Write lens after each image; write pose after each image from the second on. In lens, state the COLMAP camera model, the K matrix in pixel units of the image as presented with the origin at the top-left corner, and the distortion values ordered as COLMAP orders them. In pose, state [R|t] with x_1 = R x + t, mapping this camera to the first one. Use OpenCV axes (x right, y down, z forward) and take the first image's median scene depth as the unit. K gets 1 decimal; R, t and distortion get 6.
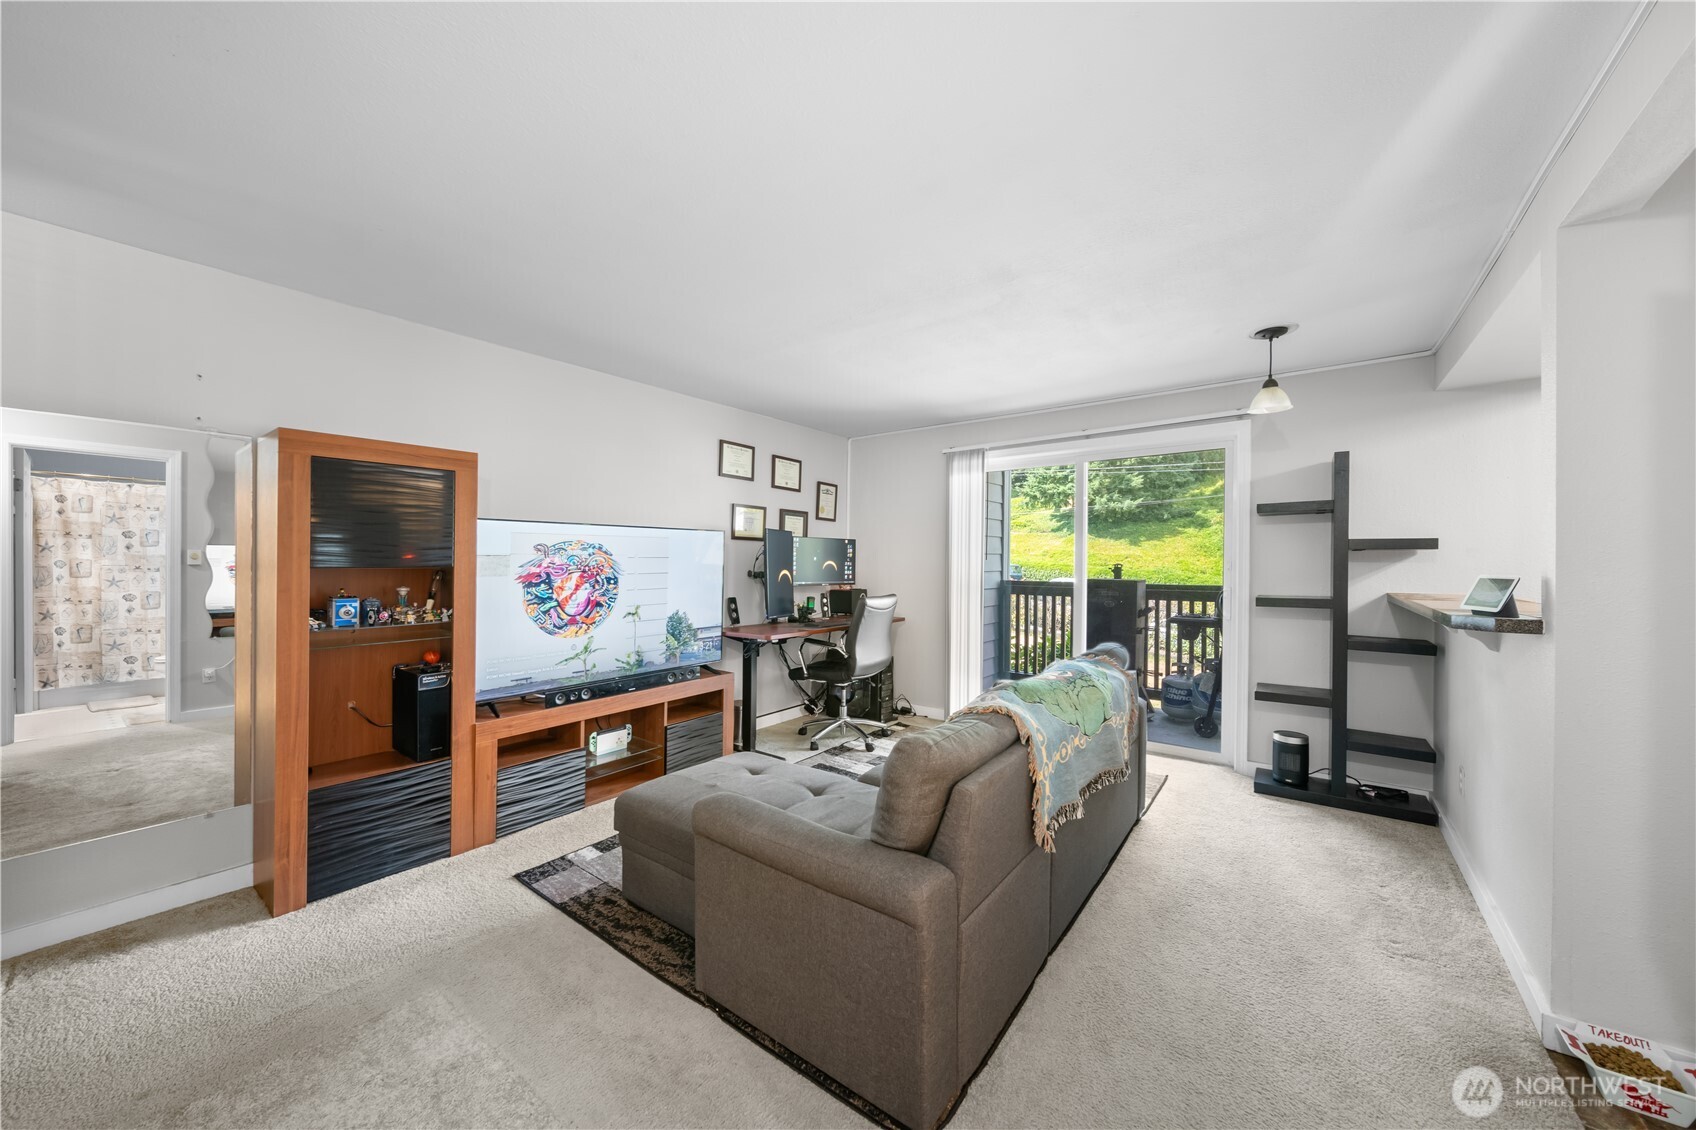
lens RADIAL K [[602.7, 0, 841.3], [0, 602.7, 561.3], [0, 0, 1]] dist [-0.002242, -0.000665]
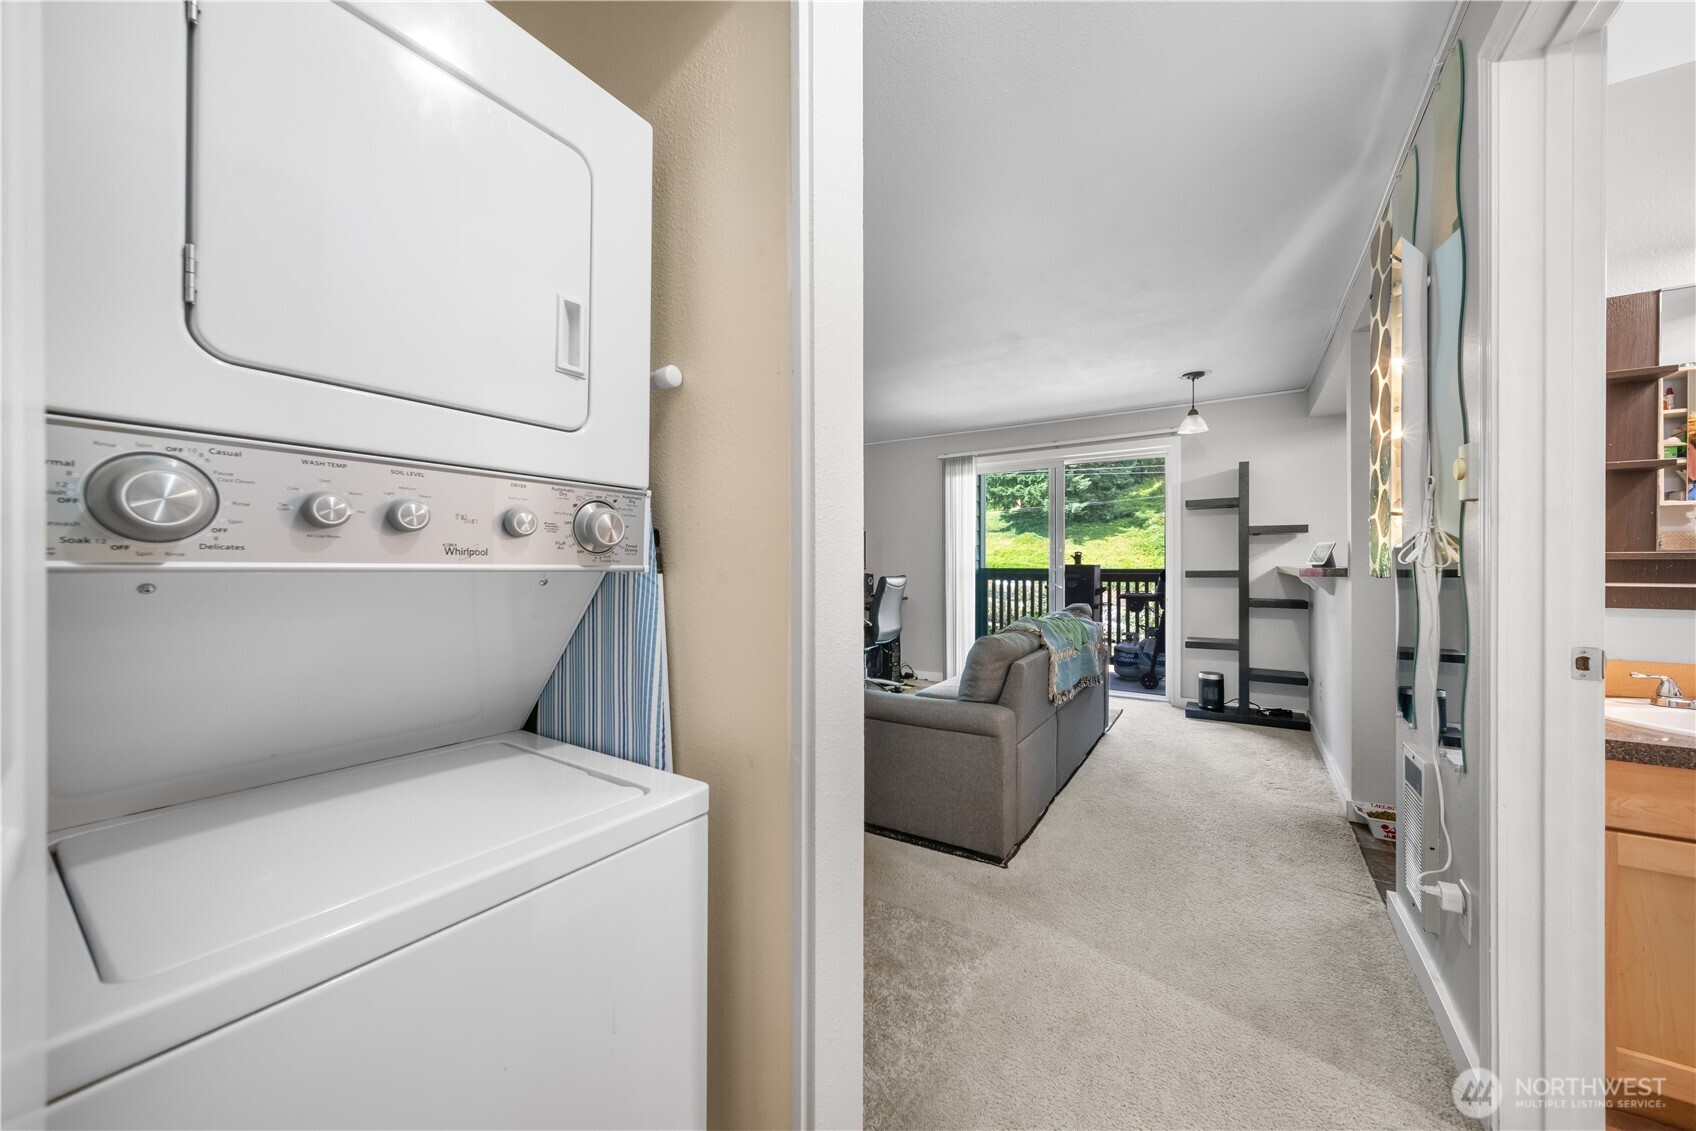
lens RADIAL K [[602.7, 0, 849.2], [0, 602.7, 561.2], [0, 0, 1]] dist [-0.002242, -0.000665]
pose [[0.996043, -0.008461, 0.088468, -0.170301], [0.008677, 0.999960, -0.002055, 0.035649], [-0.088447, 0.002814, 0.996077, -0.262703]]
